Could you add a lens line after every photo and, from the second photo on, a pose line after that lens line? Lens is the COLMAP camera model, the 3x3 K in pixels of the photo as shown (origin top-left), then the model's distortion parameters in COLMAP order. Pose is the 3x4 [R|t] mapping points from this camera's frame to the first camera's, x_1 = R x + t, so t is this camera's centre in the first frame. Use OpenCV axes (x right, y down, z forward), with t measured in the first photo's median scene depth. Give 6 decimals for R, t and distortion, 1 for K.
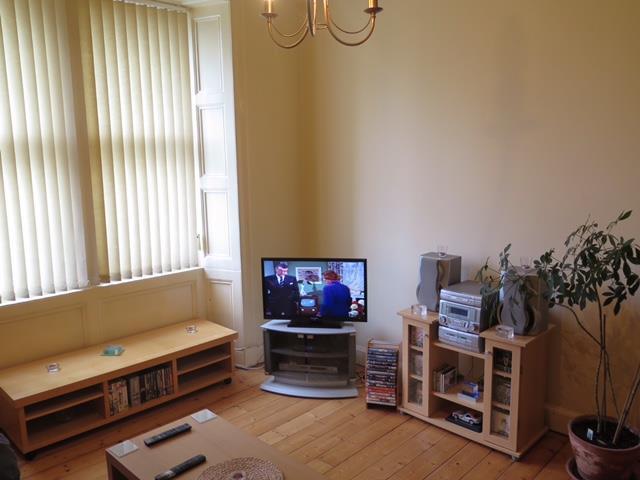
lens RADIAL K [[535.4, 0, 320.0], [0, 535.4, 240.0], [0, 0, 1]] dist [-0.020933, 0.005270]
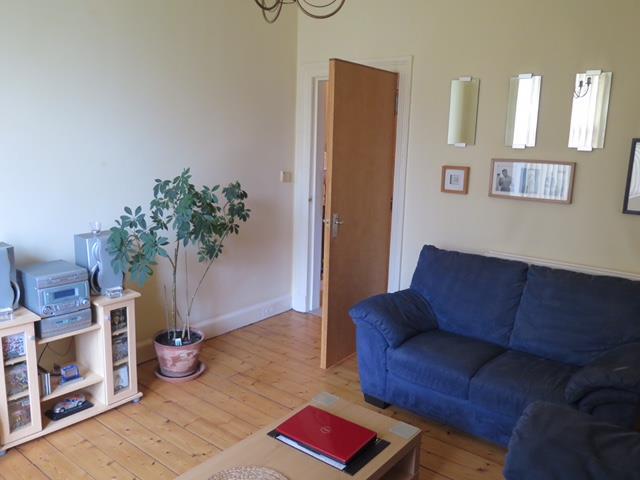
lens RADIAL K [[535.4, 0, 320.0], [0, 535.4, 240.0], [0, 0, 1]] dist [-0.020933, 0.005270]
pose [[-0.109299, -0.178992, 0.977760, -0.691675], [0.128114, 0.972913, 0.192426, -0.078375], [-0.985718, 0.146297, -0.083407, 0.654336]]
